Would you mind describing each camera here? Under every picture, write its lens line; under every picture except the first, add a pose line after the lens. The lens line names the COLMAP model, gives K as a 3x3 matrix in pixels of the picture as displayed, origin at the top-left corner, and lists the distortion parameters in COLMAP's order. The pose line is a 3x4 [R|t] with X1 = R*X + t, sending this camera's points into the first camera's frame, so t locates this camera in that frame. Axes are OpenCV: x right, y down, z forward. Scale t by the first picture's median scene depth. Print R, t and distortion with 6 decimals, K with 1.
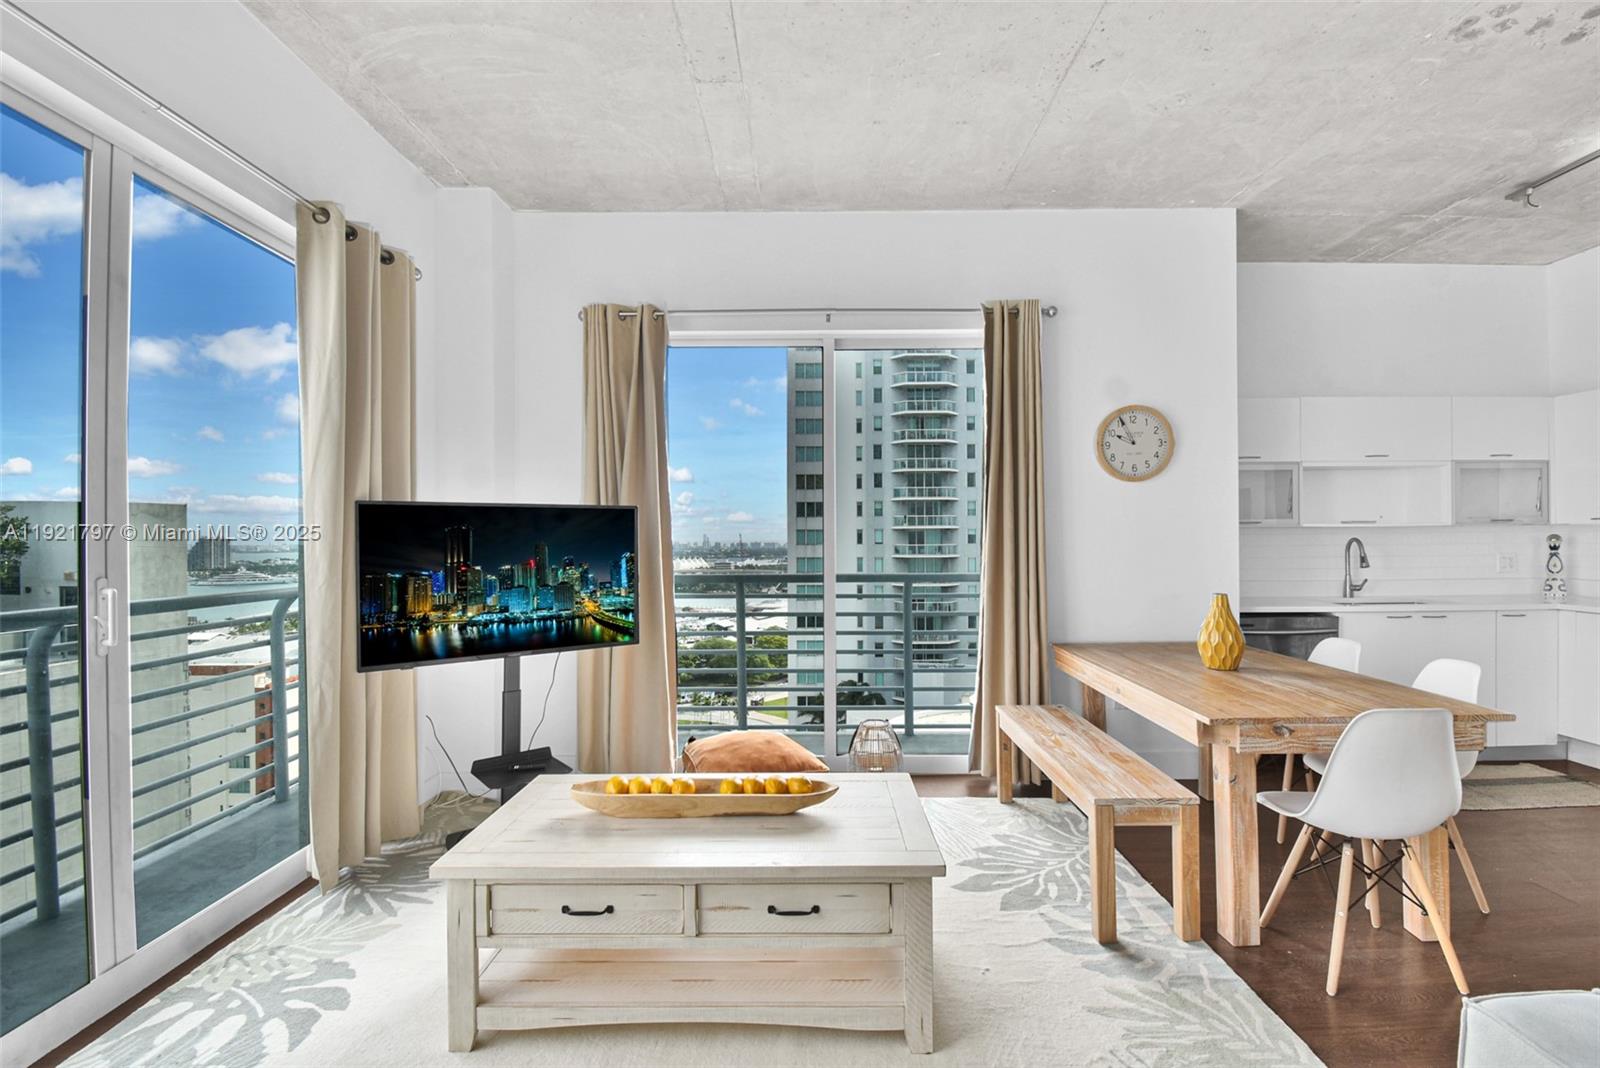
lens RADIAL K [[699.9, 0, 830.7], [0, 699.9, 537.5], [0, 0, 1]] dist [0.000622, -0.000487]
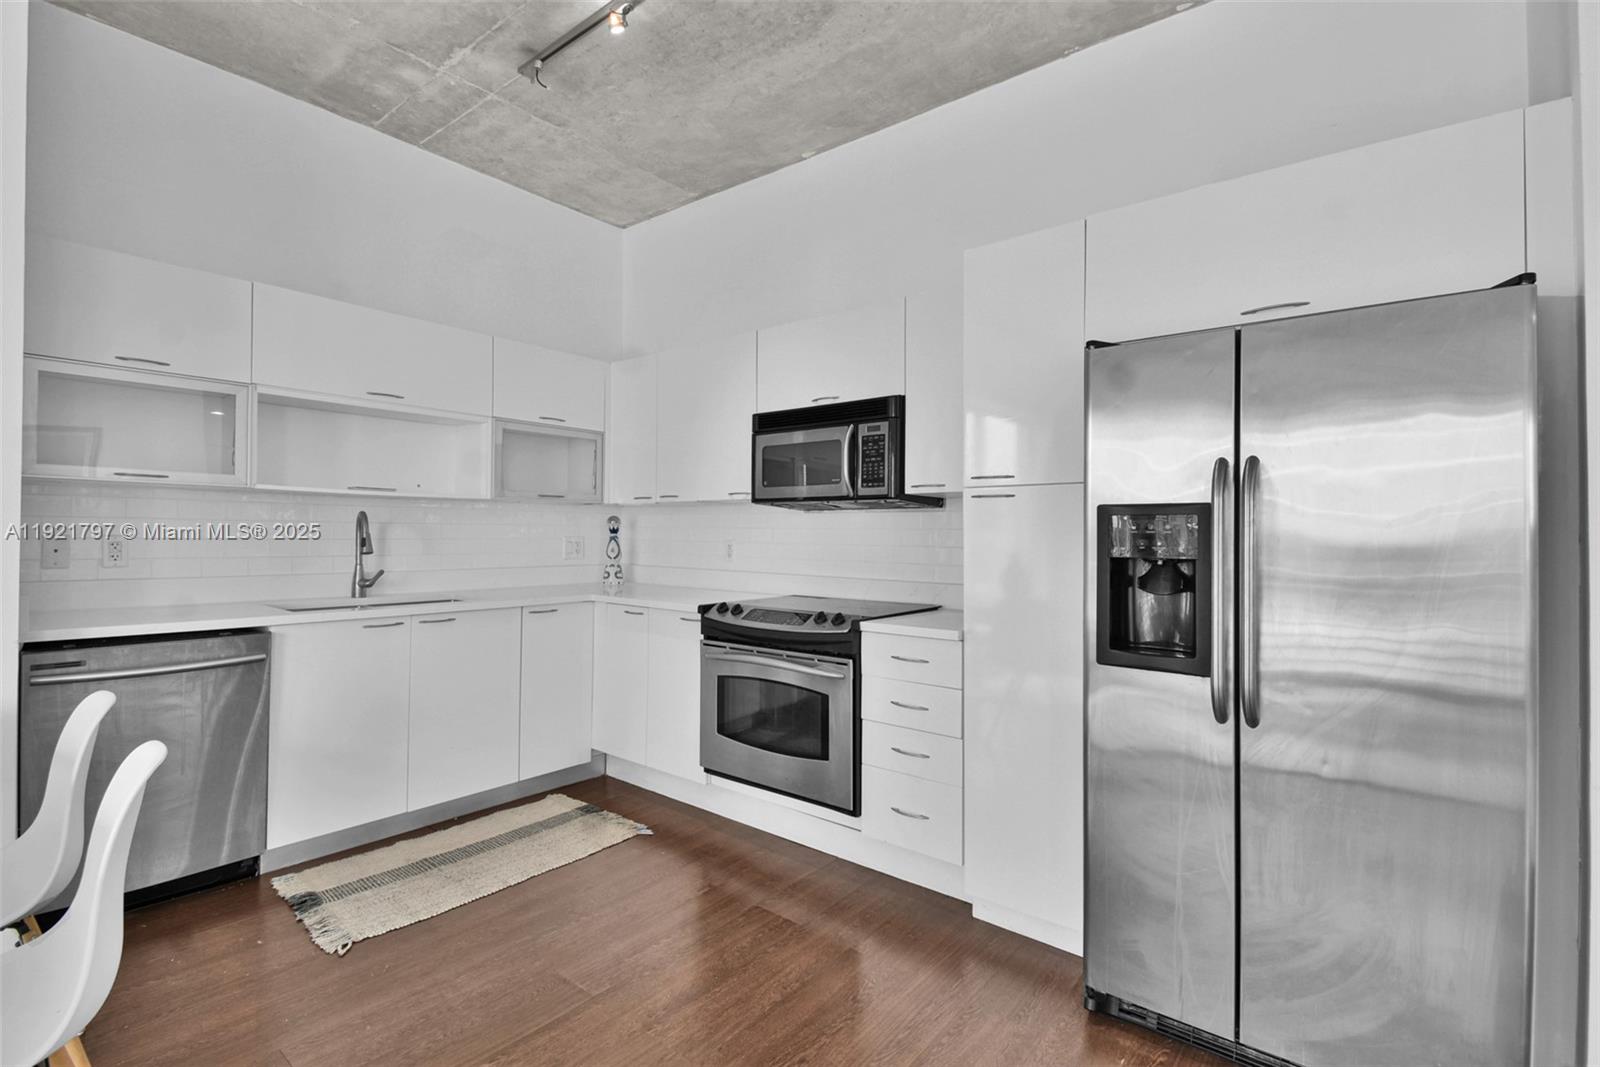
lens RADIAL K [[729.1, 0, 804.7], [0, 729.1, 507.7], [0, 0, 1]] dist [0.016223, -0.015697]
pose [[0.619053, 0.041608, 0.784246, 0.619194], [-0.018317, 0.999089, -0.038548, 0.023639], [-0.785135, 0.009499, 0.619251, 0.293188]]
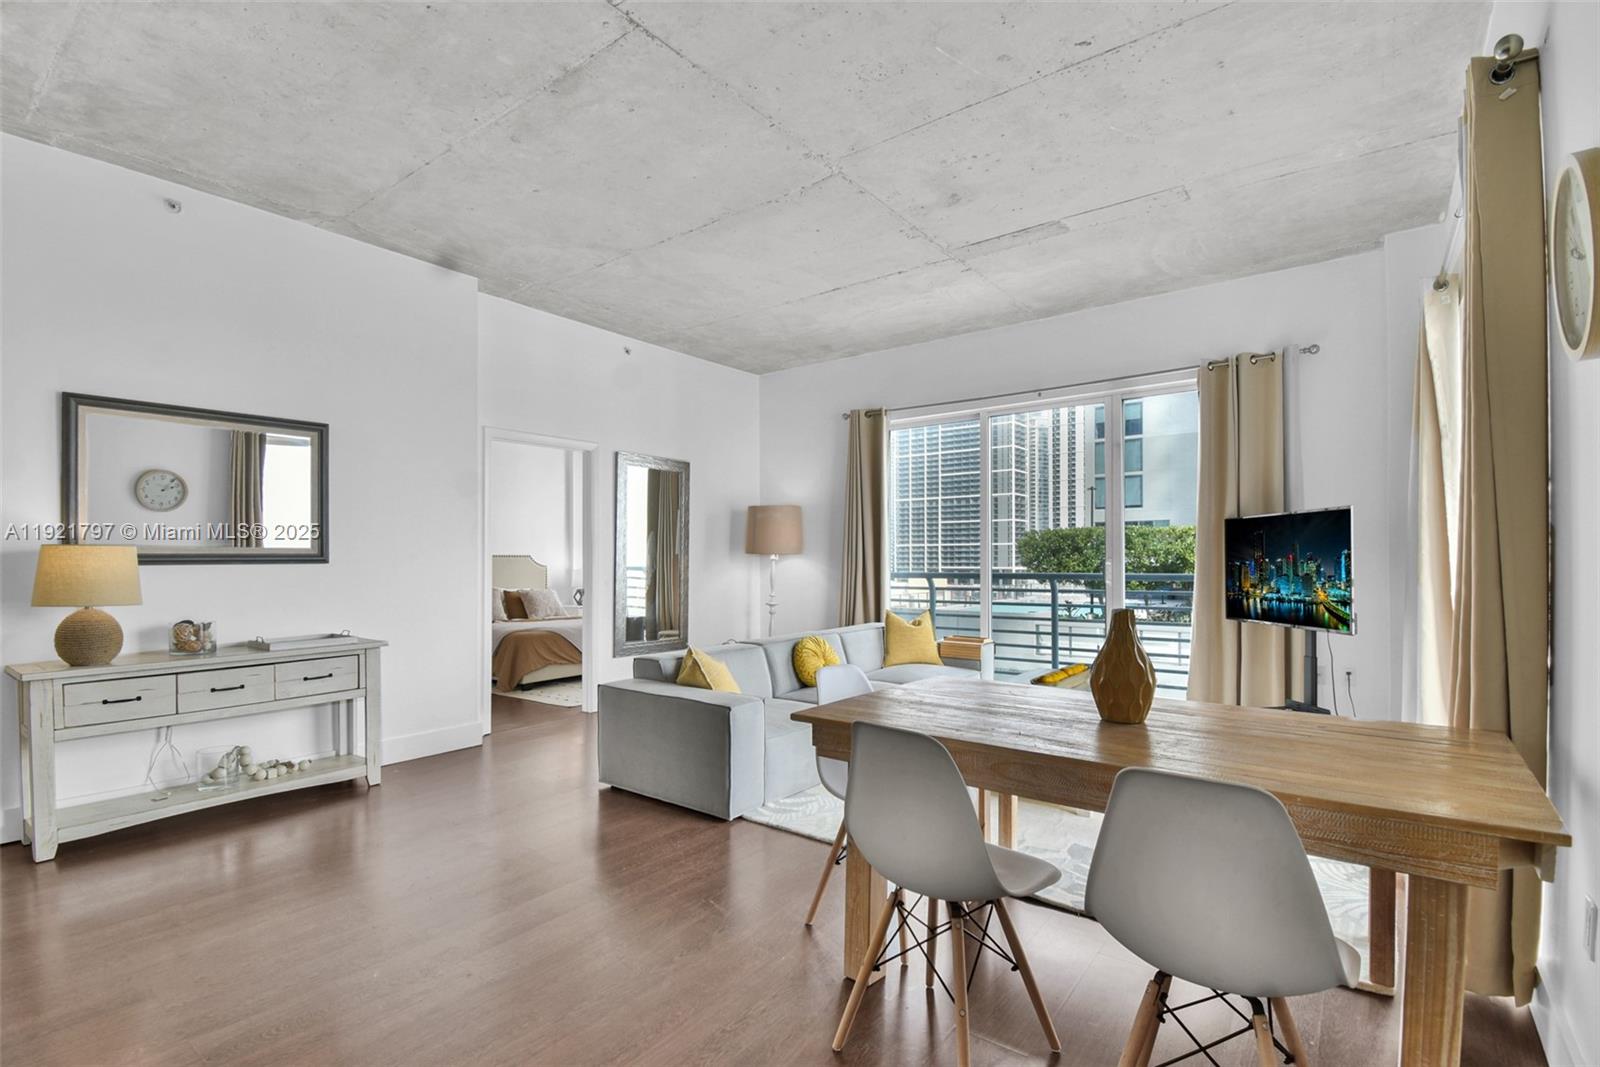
lens RADIAL K [[761.0, 0, 843.3], [0, 761.0, 556.7], [0, 0, 1]] dist [-0.002584, -0.017572]
pose [[-0.563718, 0.007741, -0.825931, 1.157399], [0.012718, 0.999919, 0.000691, 0.021865], [0.825870, -0.010115, -0.563770, 1.057883]]
